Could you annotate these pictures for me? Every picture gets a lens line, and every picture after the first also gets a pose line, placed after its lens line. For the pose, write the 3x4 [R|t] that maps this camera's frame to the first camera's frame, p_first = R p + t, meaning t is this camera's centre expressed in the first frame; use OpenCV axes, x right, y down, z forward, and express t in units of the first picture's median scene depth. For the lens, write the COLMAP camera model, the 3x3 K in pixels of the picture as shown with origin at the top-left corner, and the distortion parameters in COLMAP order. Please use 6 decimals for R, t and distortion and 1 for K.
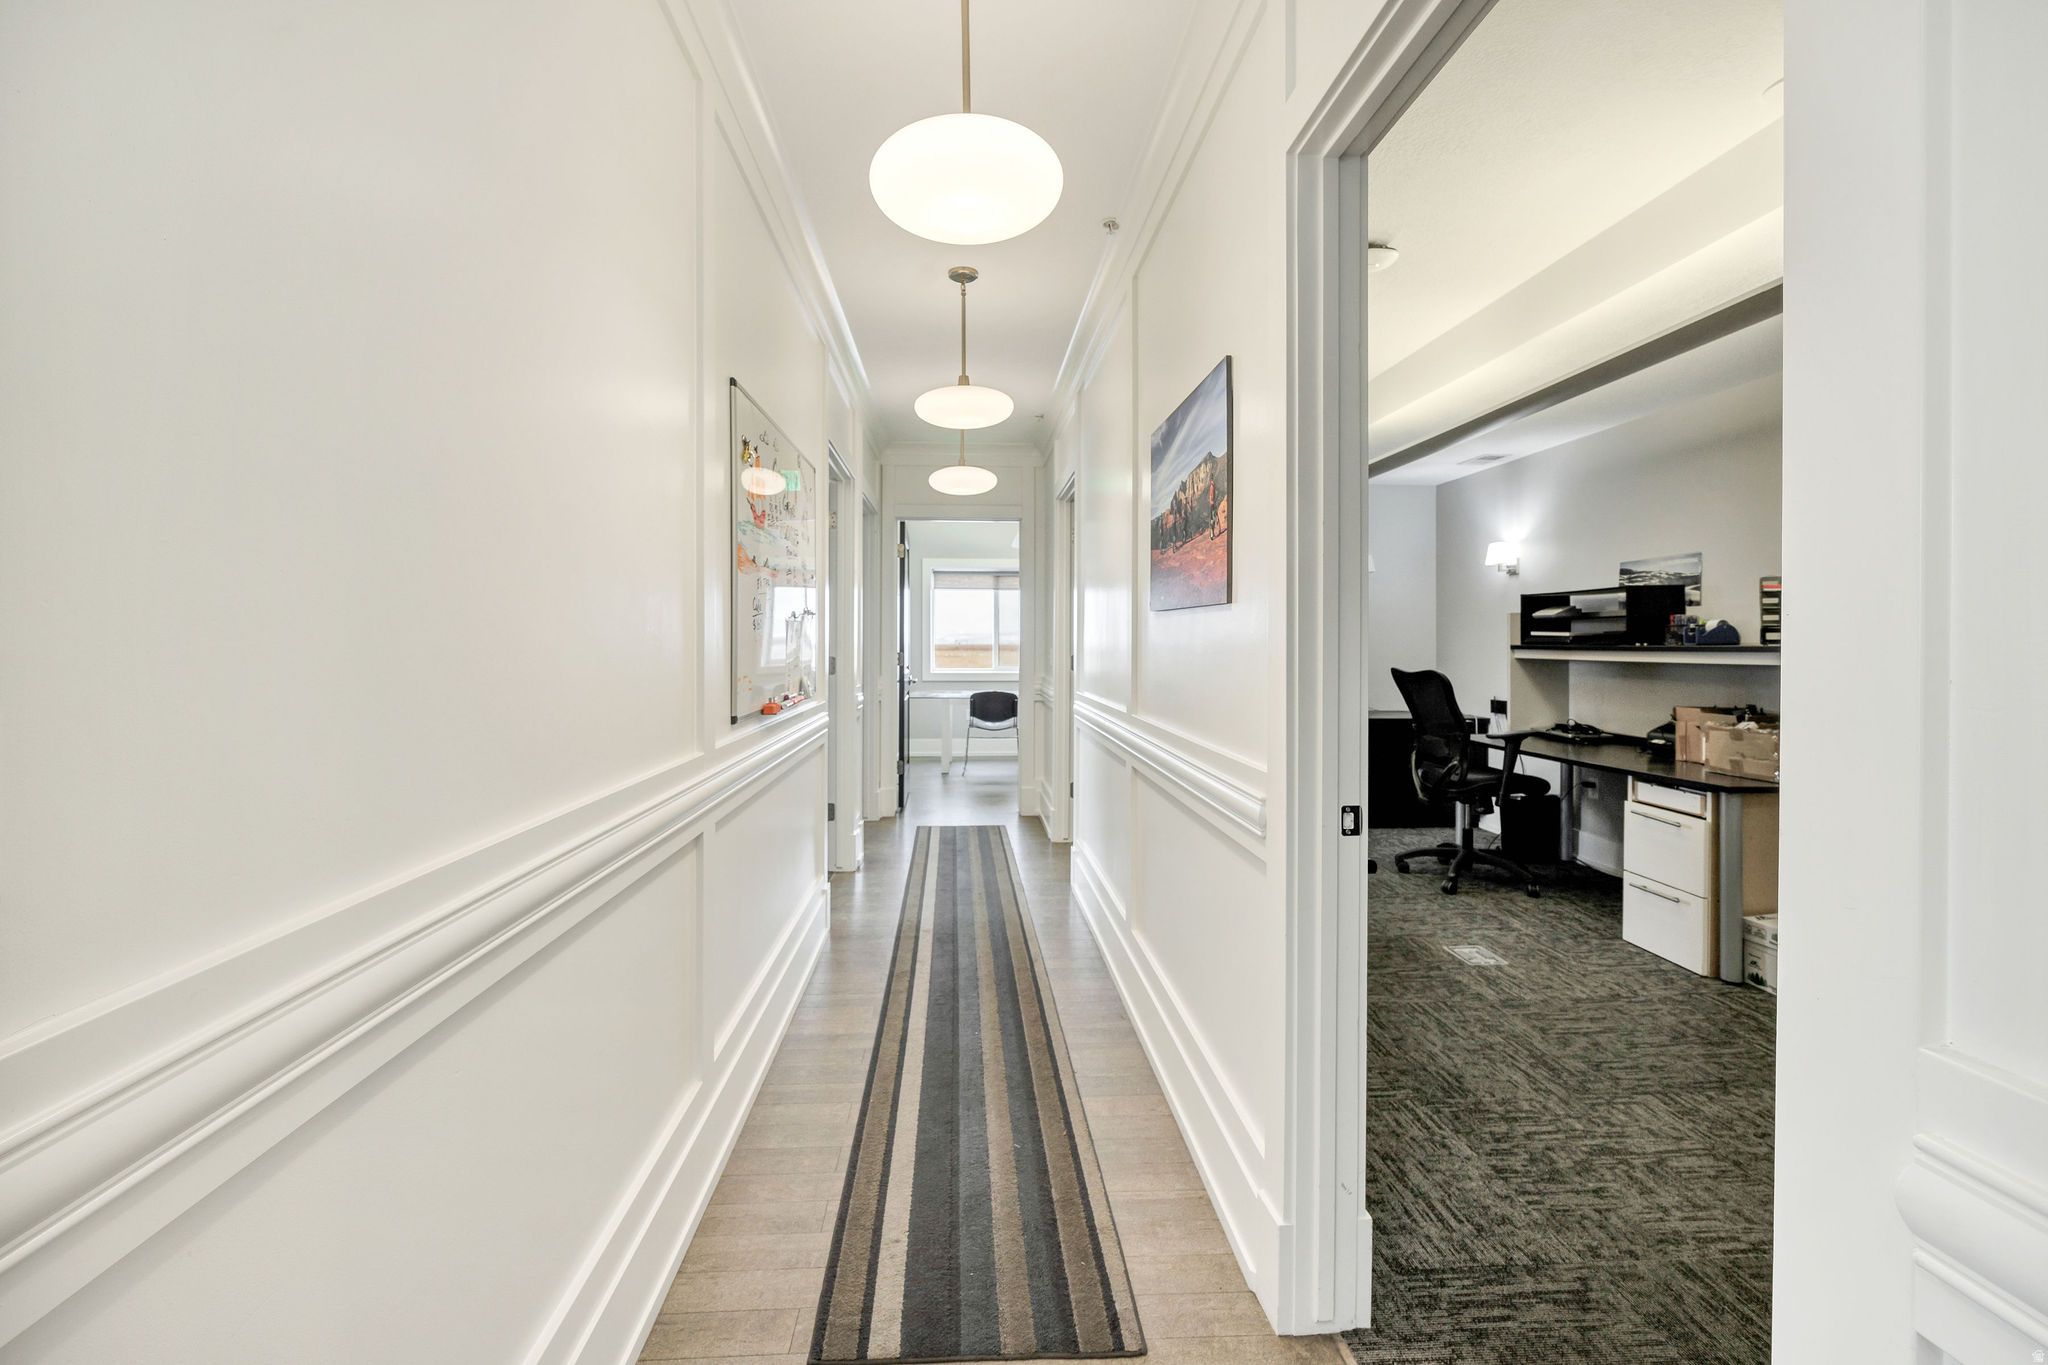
lens RADIAL K [[807.3, 0, 1037.8], [0, 807.3, 648.4], [0, 0, 1]] dist [-0.002717, -0.000220]
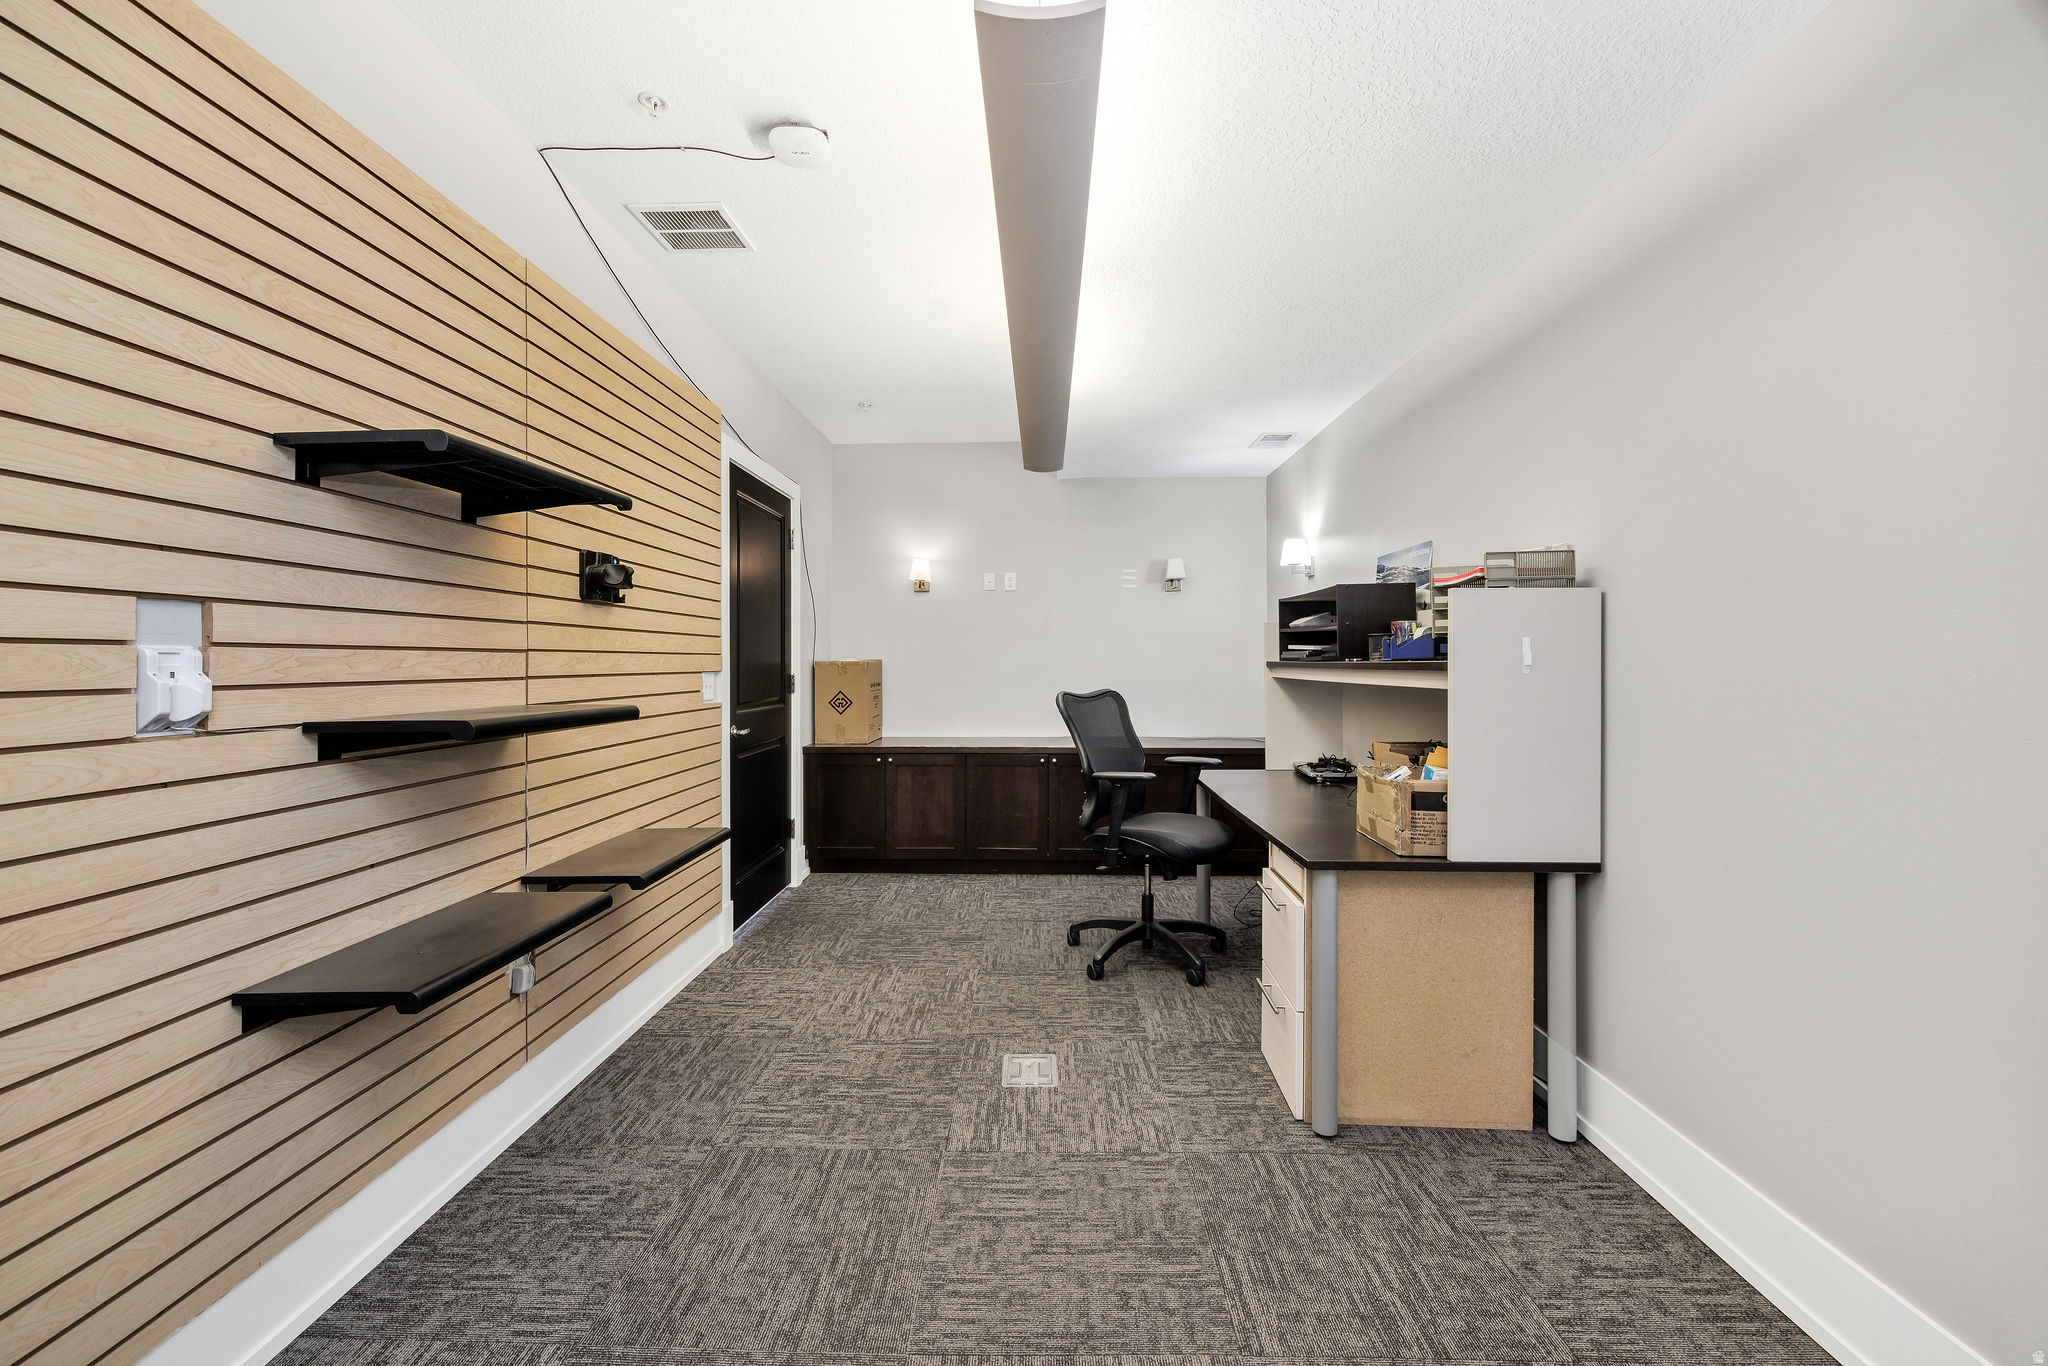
lens RADIAL K [[807.3, 0, 1023.8], [0, 807.3, 675.0], [0, 0, 1]] dist [-0.002717, -0.000220]
pose [[0.997767, 0.006051, -0.066518, 0.606652], [-0.005557, 0.999956, 0.007613, 0.006381], [0.066561, -0.007227, 0.997756, 0.261046]]
